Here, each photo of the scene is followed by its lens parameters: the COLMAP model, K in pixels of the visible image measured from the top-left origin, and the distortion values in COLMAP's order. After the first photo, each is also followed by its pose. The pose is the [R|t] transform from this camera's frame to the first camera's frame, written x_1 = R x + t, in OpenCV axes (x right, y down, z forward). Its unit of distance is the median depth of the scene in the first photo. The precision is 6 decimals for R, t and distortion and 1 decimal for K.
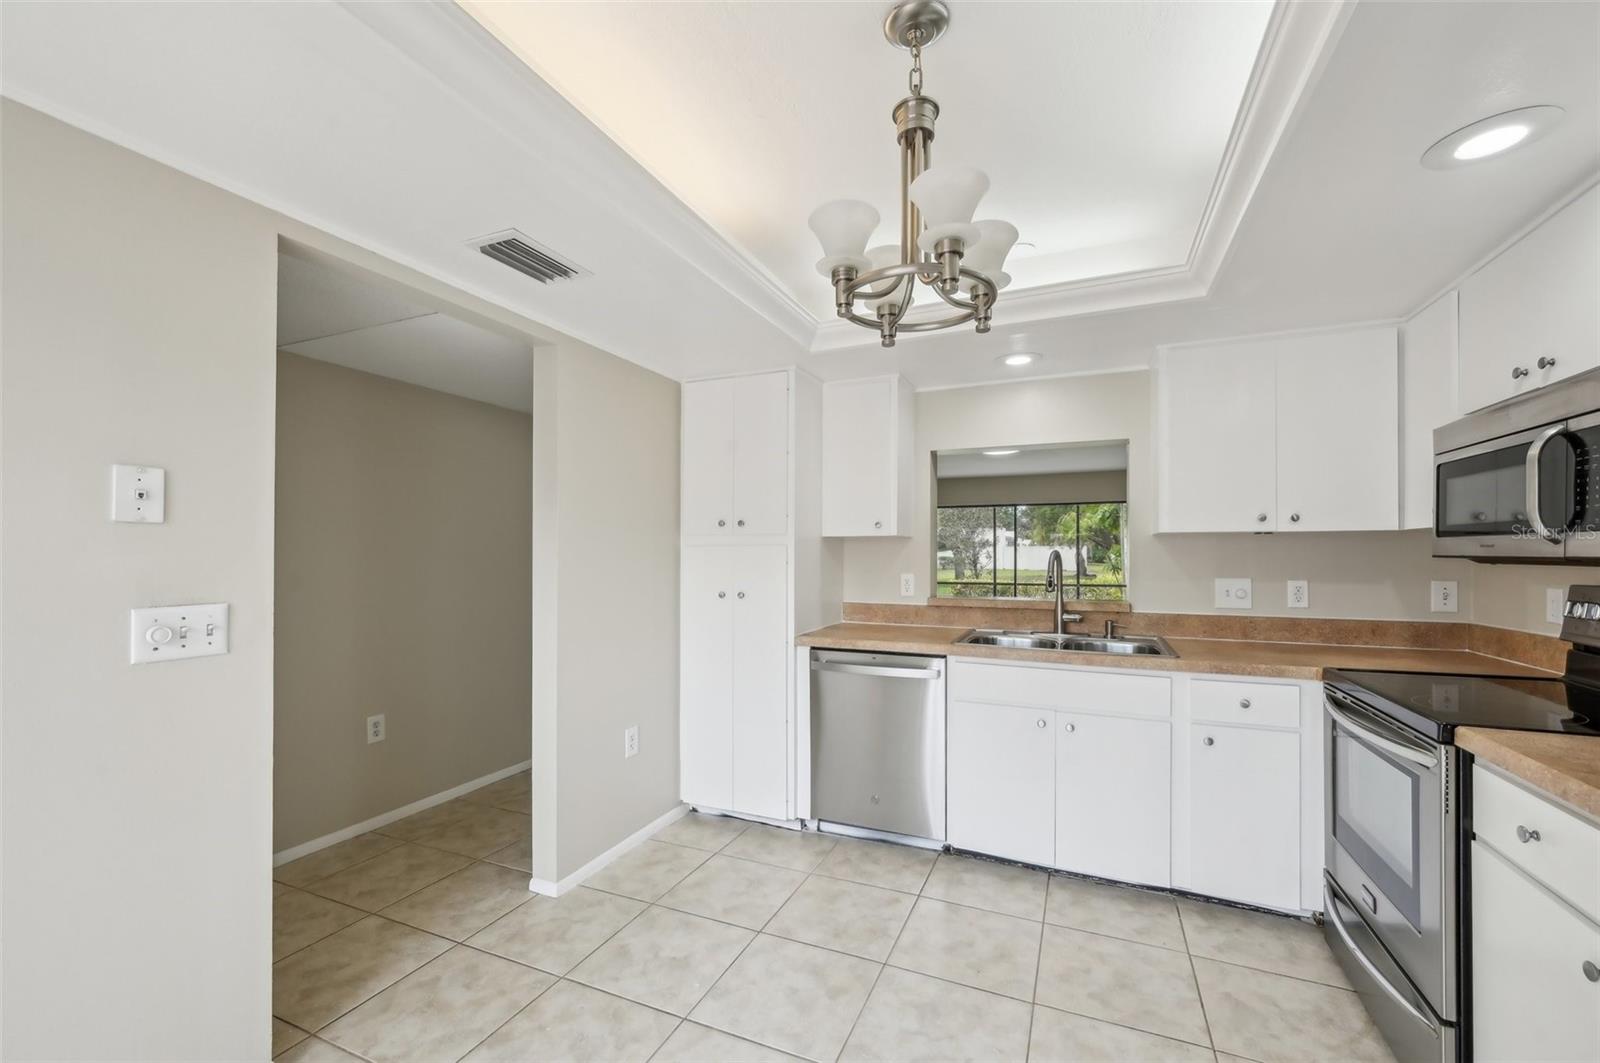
lens RADIAL K [[642.2, 0, 810.7], [0, 642.2, 551.2], [0, 0, 1]] dist [0.000385, -0.000430]
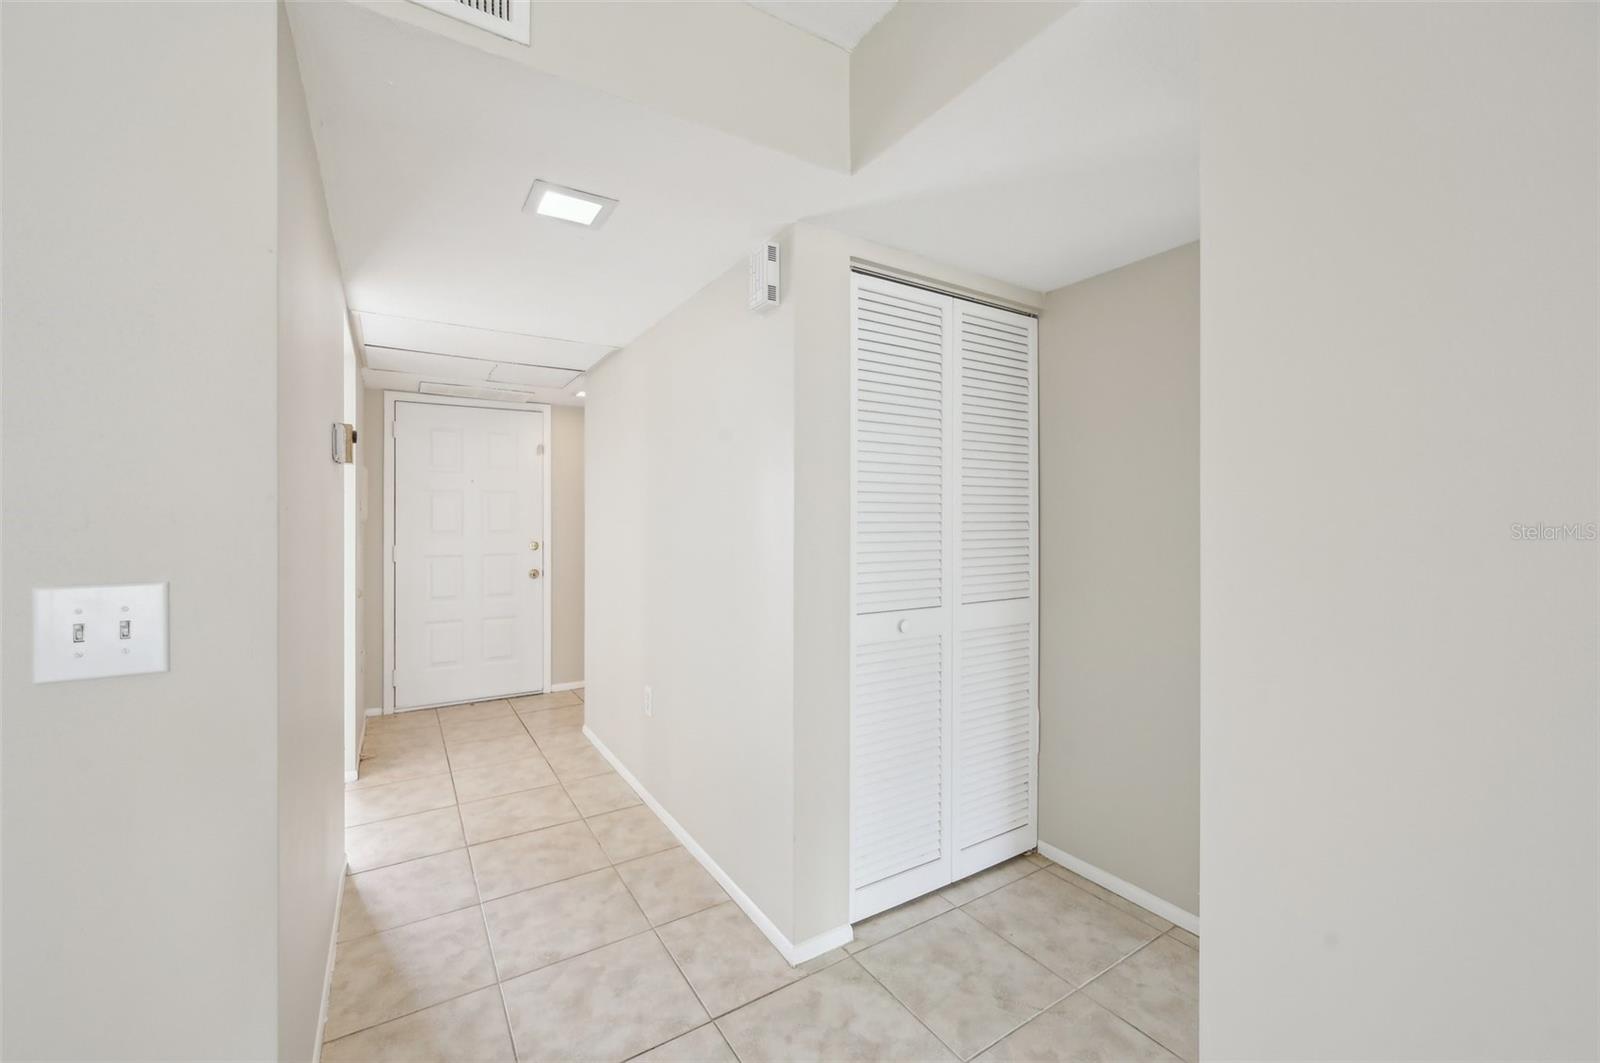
lens RADIAL K [[642.2, 0, 797.6], [0, 642.2, 523.3], [0, 0, 1]] dist [0.000385, -0.000430]
pose [[-0.561478, 0.009725, -0.827435, -0.031787], [0.003608, 0.999950, 0.009305, 0.013449], [0.827484, 0.002239, -0.561485, 2.228310]]
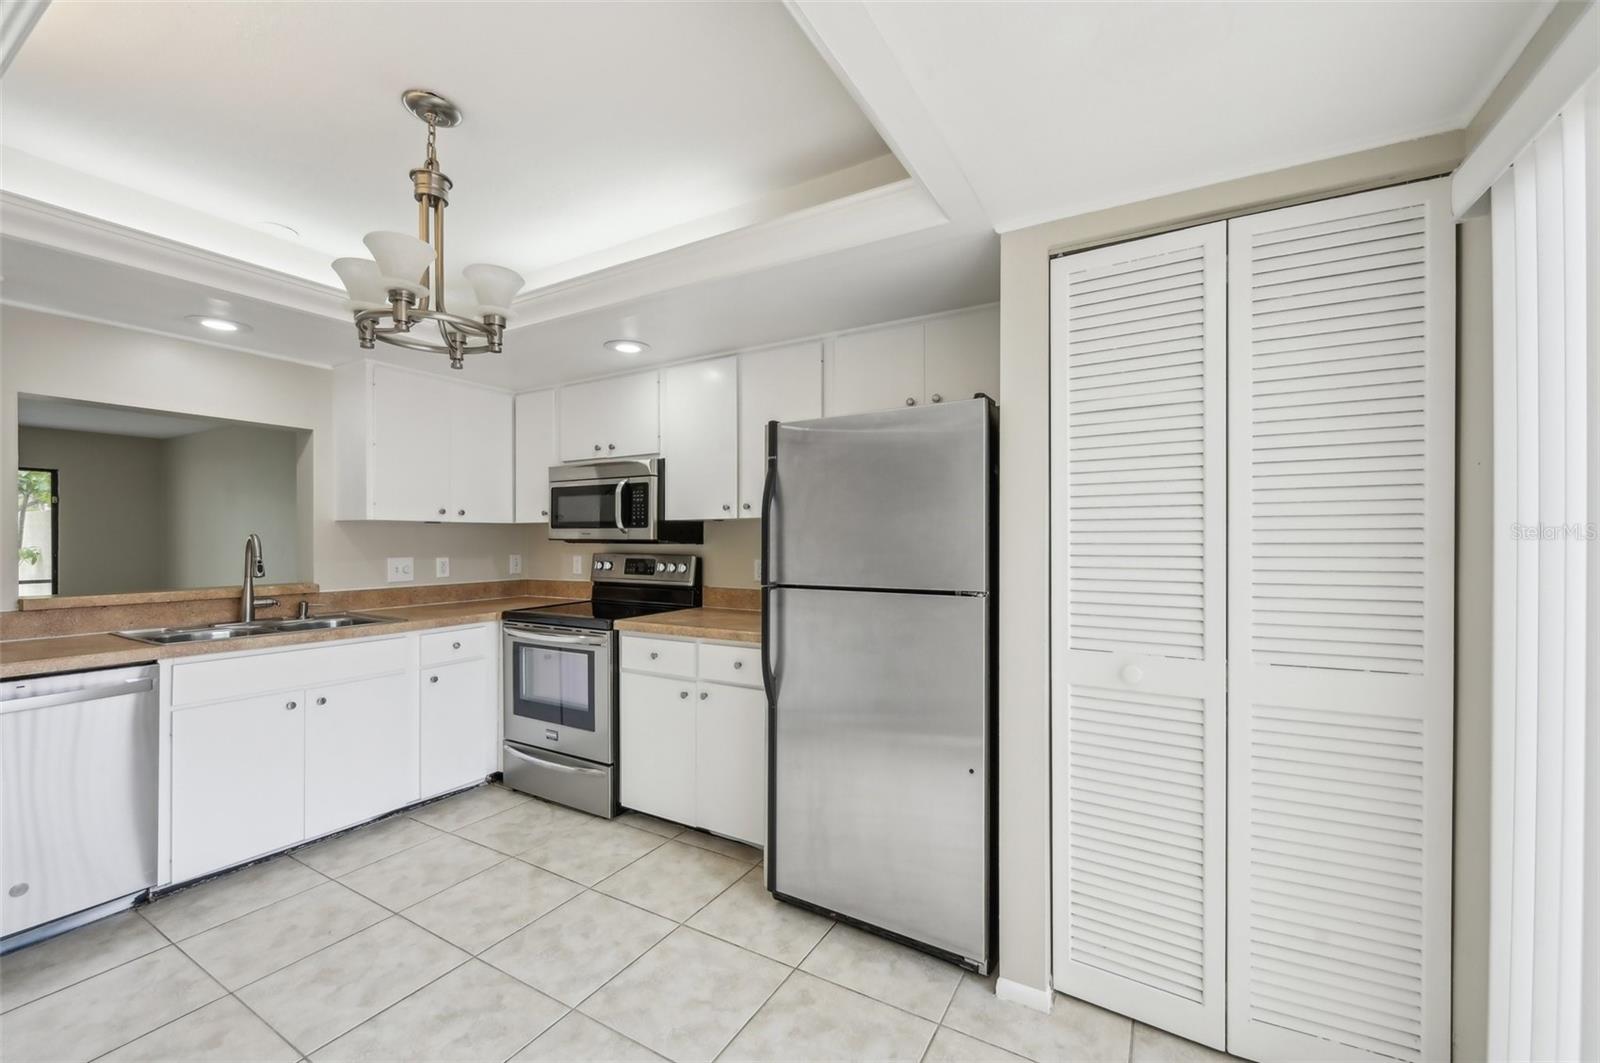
lens RADIAL K [[642.2, 0, 805.6], [0, 642.2, 539.2], [0, 0, 1]] dist [0.000385, -0.000430]
pose [[0.116795, -0.001330, 0.993155, -0.592330], [-0.003237, 0.999993, 0.001720, 0.002209], [-0.993151, -0.003416, 0.116790, 0.084169]]
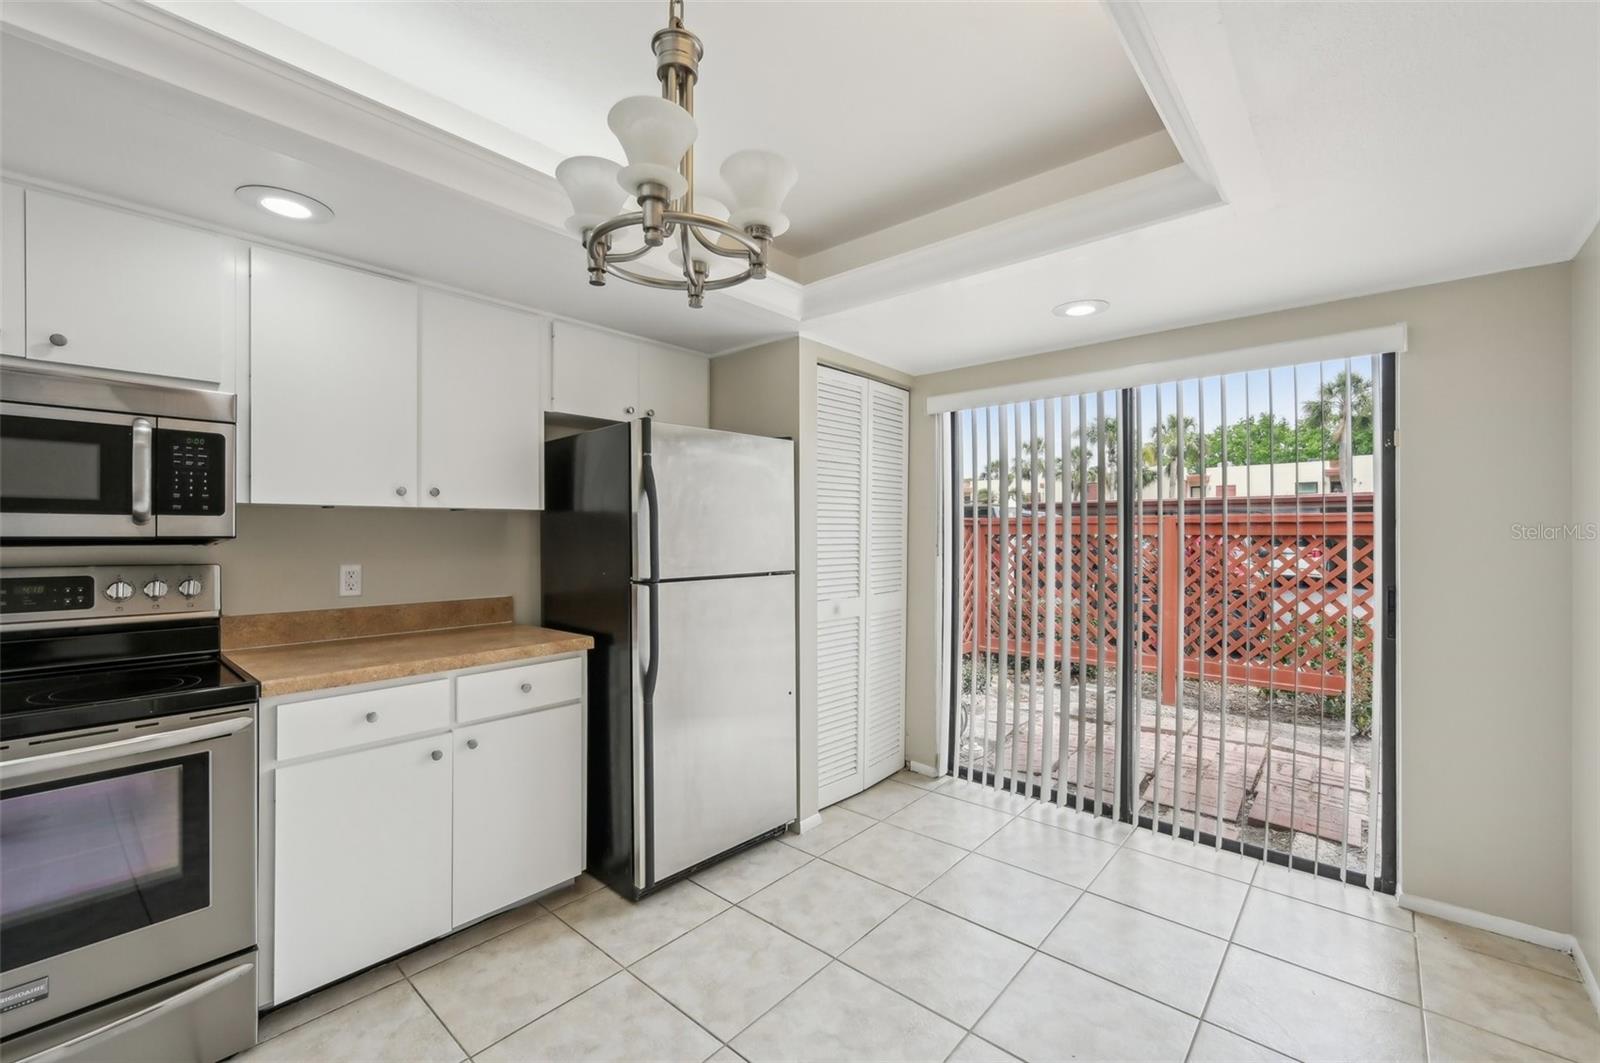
lens RADIAL K [[667.4, 0, 799.3], [0, 667.4, 531.7], [0, 0, 1]] dist [-0.000451, 0.000102]
pose [[-0.952379, 0.000274, 0.304918, -0.172713], [-0.001873, 0.999975, -0.006748, 0.004350], [-0.304912, -0.006998, -0.952355, 1.109509]]
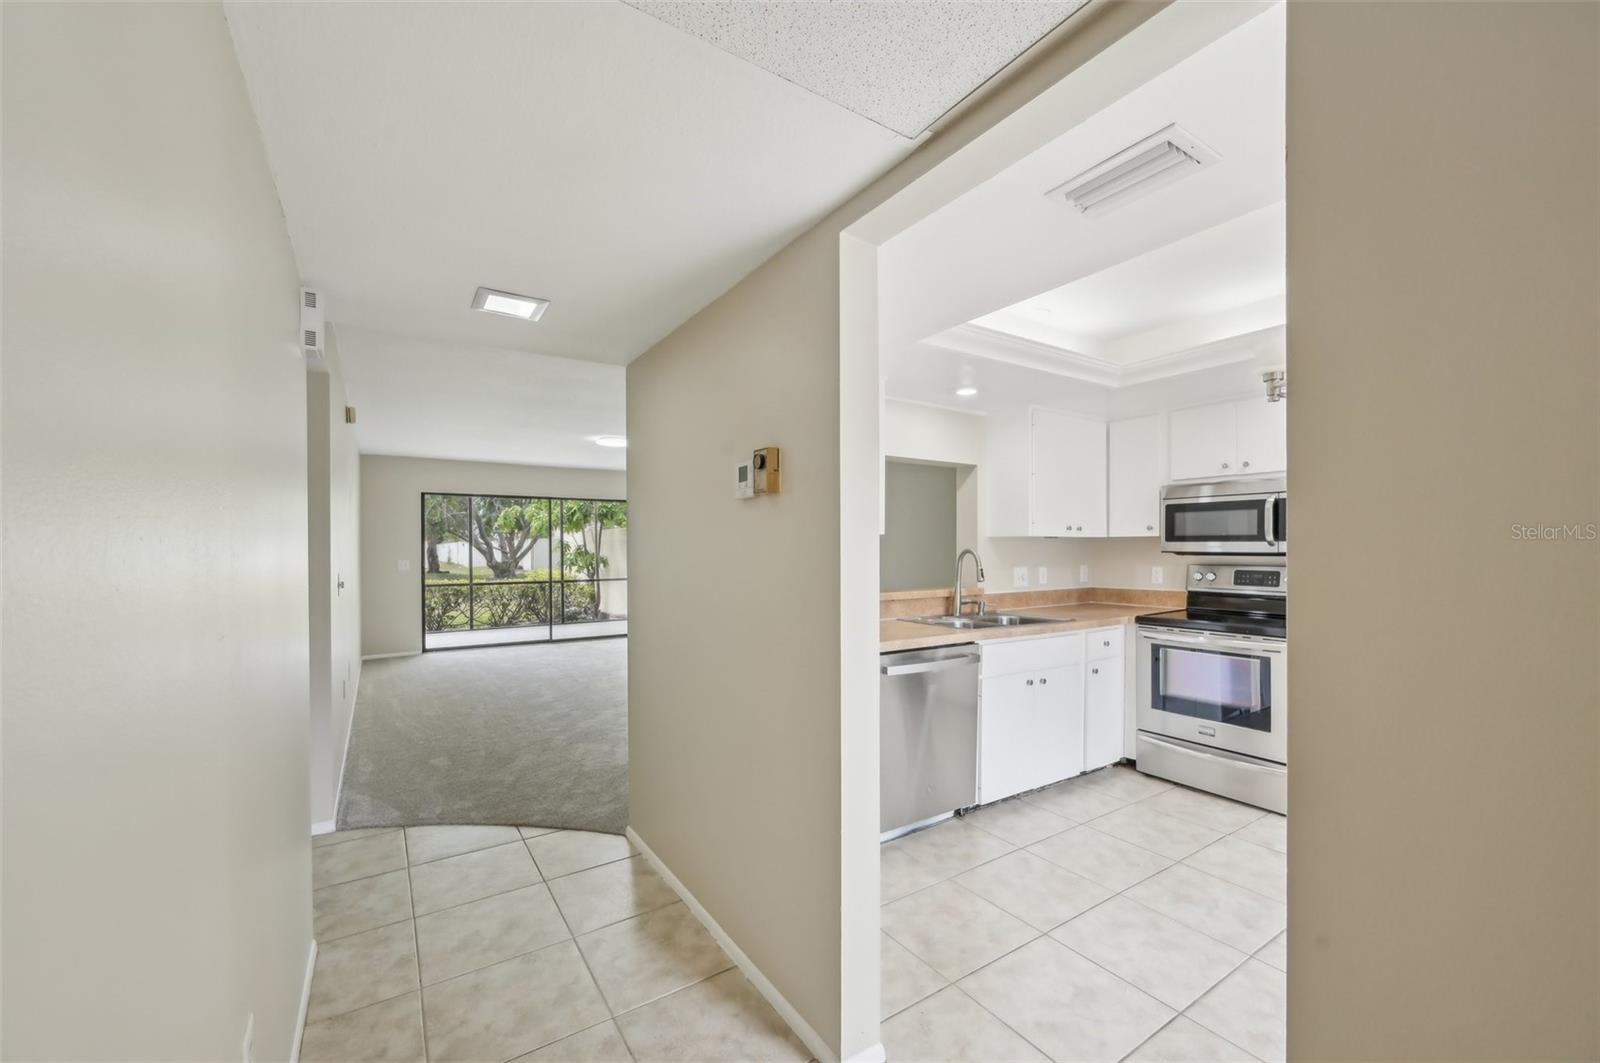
lens RADIAL K [[642.2, 0, 803.1], [0, 642.2, 549.6], [0, 0, 1]] dist [0.000385, -0.000430]
pose [[0.544945, -0.002689, 0.838468, -1.050506], [-0.001297, 0.999991, 0.004051, -0.004282], [-0.838471, -0.003295, 0.544936, 0.730315]]
